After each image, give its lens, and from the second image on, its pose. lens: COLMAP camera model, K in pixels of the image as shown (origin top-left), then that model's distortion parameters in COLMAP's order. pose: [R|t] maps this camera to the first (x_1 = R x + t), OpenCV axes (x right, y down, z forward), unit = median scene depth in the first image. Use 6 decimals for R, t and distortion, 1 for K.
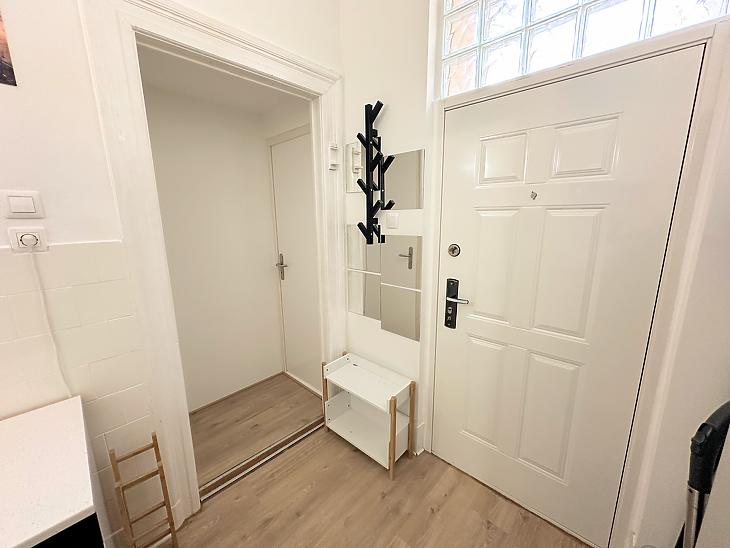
lens RADIAL K [[290.8, 0, 364.2], [0, 290.8, 273.8], [0, 0, 1]] dist [-0.002970, 0.000074]
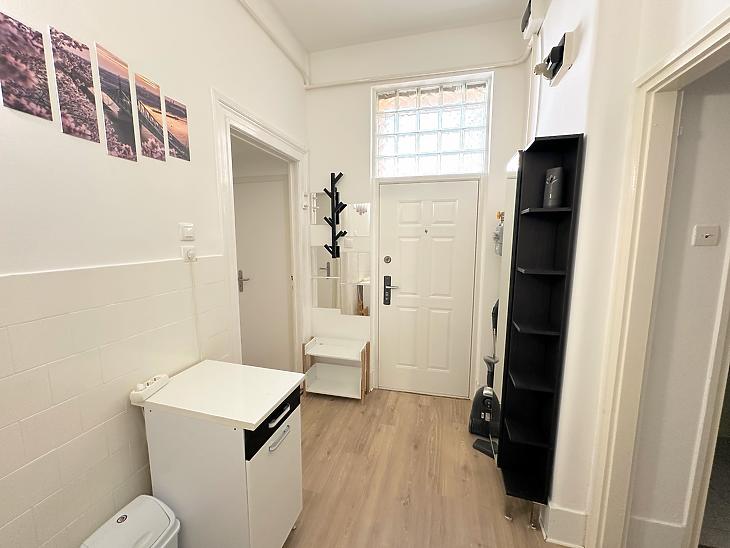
lens RADIAL K [[290.8, 0, 363.7], [0, 290.8, 274.4], [0, 0, 1]] dist [-0.002970, 0.000074]
pose [[0.882515, -0.048450, 0.467782, -0.637552], [0.084202, 0.994884, -0.055813, 0.093668], [-0.462685, 0.088644, 0.882080, -0.483215]]
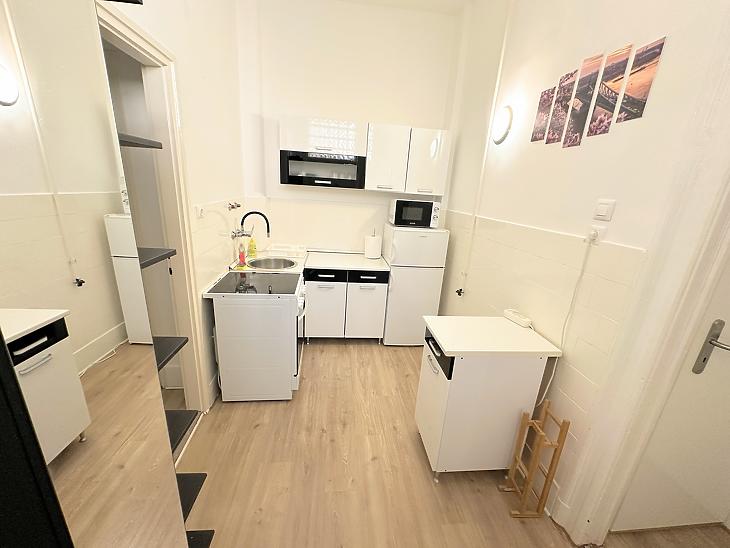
lens RADIAL K [[290.8, 0, 364.9], [0, 290.8, 276.0], [0, 0, 1]] dist [-0.002970, 0.000074]
pose [[-0.651375, 0.189166, -0.734797, 0.360625], [-0.208682, 0.886412, 0.413188, -0.172004], [0.729494, 0.422480, -0.537911, 0.612635]]
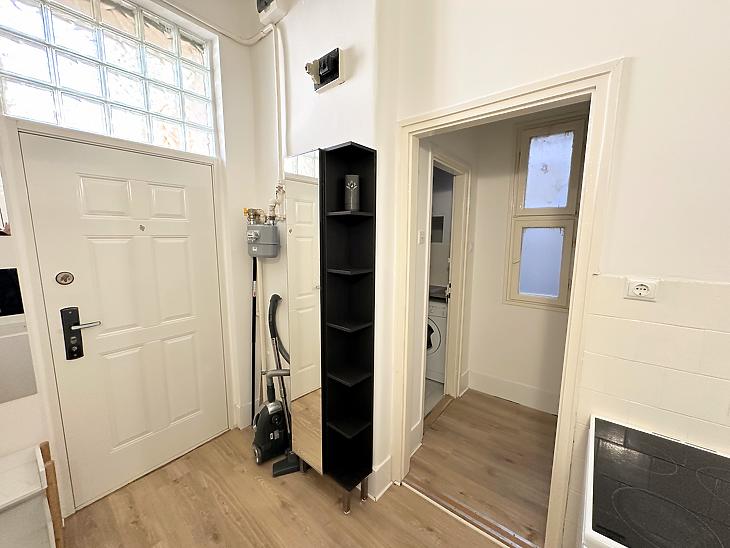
lens RADIAL K [[290.8, 0, 361.4], [0, 290.8, 274.7], [0, 0, 1]] dist [-0.002970, 0.000074]
pose [[-0.057784, -0.127039, 0.990213, -0.684446], [0.194784, 0.971373, 0.135989, -0.030353], [-0.979143, 0.200735, -0.031384, 0.052722]]
